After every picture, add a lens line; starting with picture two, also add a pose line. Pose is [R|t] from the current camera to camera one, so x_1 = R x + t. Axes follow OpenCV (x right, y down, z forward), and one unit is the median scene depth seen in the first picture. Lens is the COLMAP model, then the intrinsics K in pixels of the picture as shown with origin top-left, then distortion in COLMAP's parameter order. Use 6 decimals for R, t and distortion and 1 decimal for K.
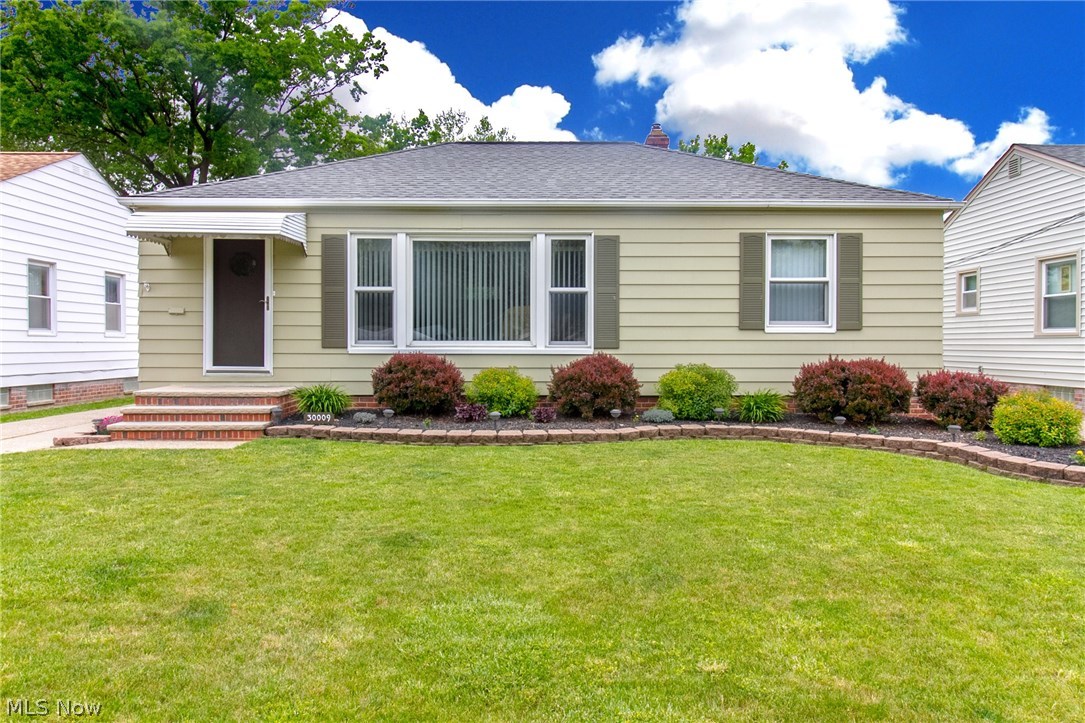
lens RADIAL K [[746.4, 0, 542.5], [0, 746.4, 361.5], [0, 0, 1]] dist [0.009691, 0.000477]
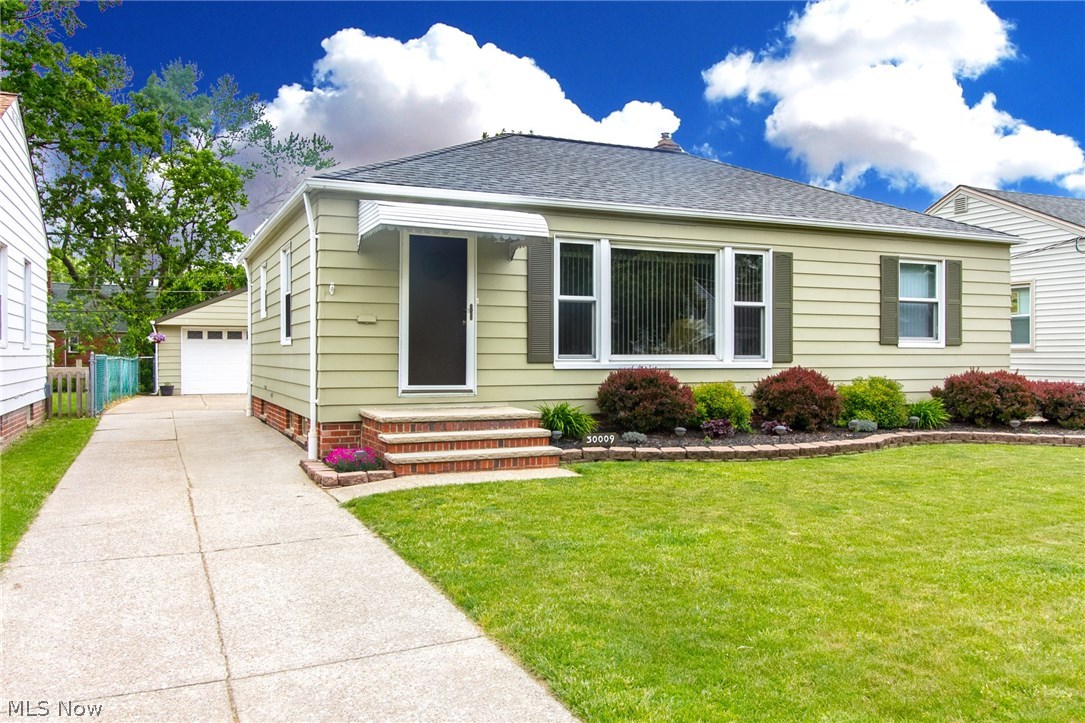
lens RADIAL K [[866.4, 0, 542.5], [0, 866.4, 361.5], [0, 0, 1]] dist [-0.001230, 0.000225]
pose [[0.916537, -0.003365, 0.399935, -0.691574], [0.009944, 0.999847, -0.014378, -0.004935], [-0.399826, 0.017155, 0.916431, 0.045574]]
